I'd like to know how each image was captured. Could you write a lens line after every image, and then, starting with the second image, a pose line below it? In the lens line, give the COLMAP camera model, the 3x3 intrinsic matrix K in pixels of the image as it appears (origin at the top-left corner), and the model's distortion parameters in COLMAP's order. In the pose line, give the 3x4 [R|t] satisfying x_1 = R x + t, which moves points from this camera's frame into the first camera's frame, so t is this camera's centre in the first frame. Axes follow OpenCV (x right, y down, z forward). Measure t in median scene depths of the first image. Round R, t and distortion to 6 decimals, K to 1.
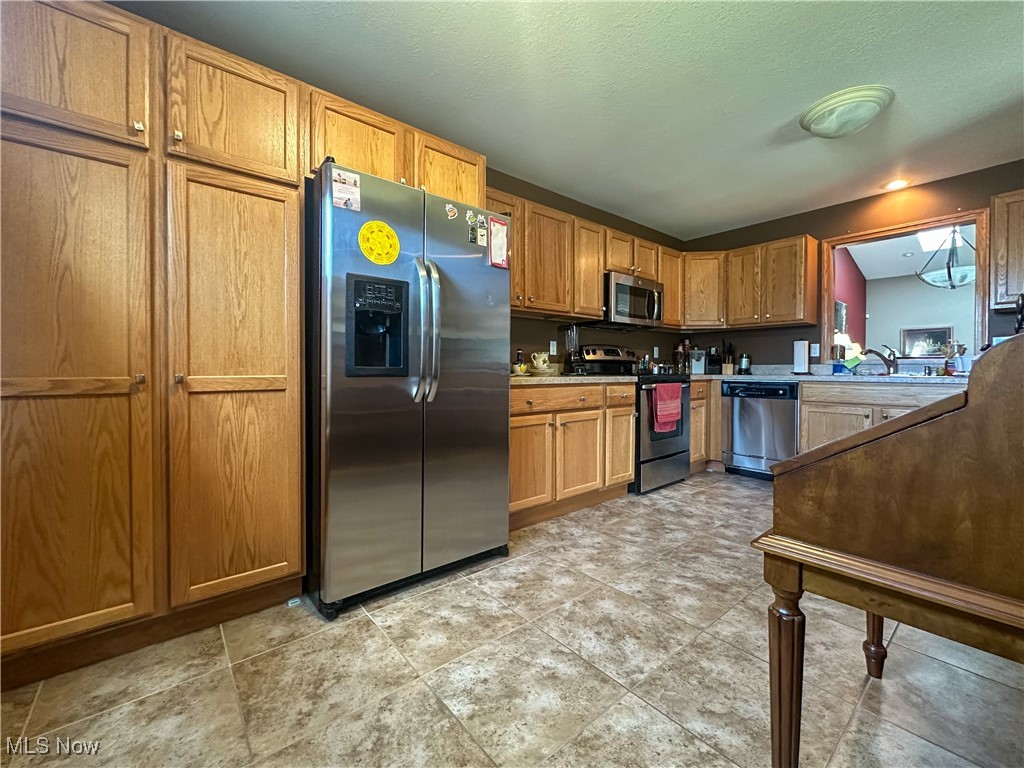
lens RADIAL K [[411.5, 0, 512.4], [0, 411.5, 376.2], [0, 0, 1]] dist [-0.000730, 0.001404]
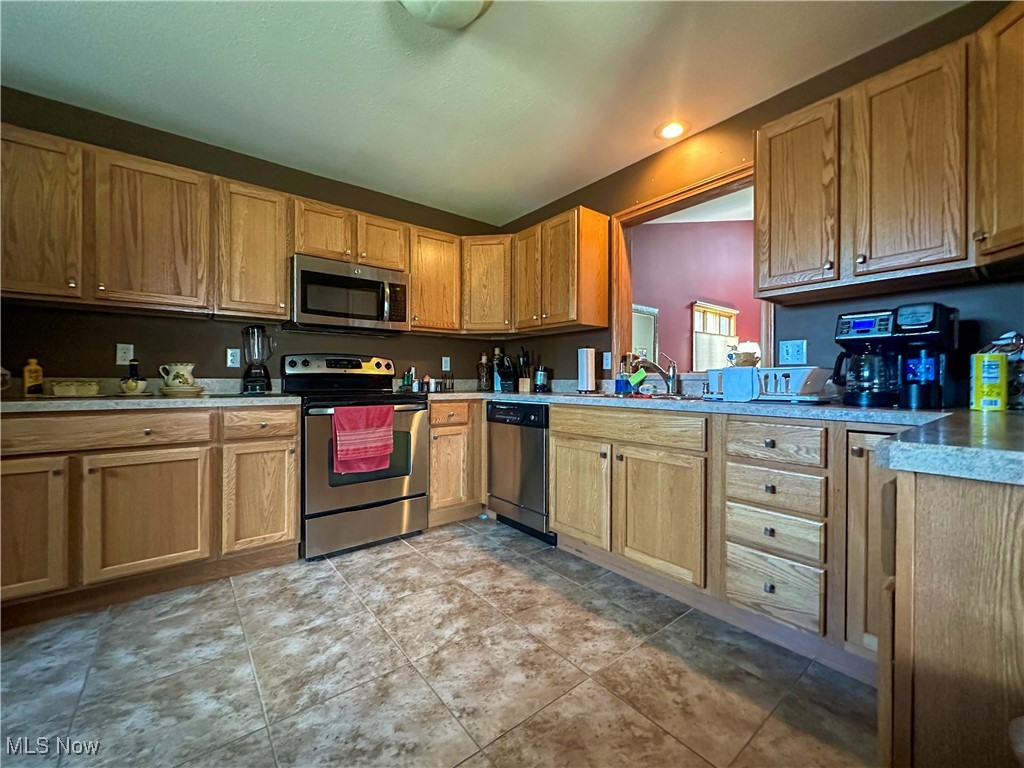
lens RADIAL K [[411.5, 0, 512.1], [0, 411.5, 384.1], [0, 0, 1]] dist [-0.000730, 0.001404]
pose [[0.999747, 0.000202, -0.022473, 0.665313], [-0.000391, 0.999964, -0.008422, -0.016141], [0.022471, 0.008429, 0.999712, 0.276791]]
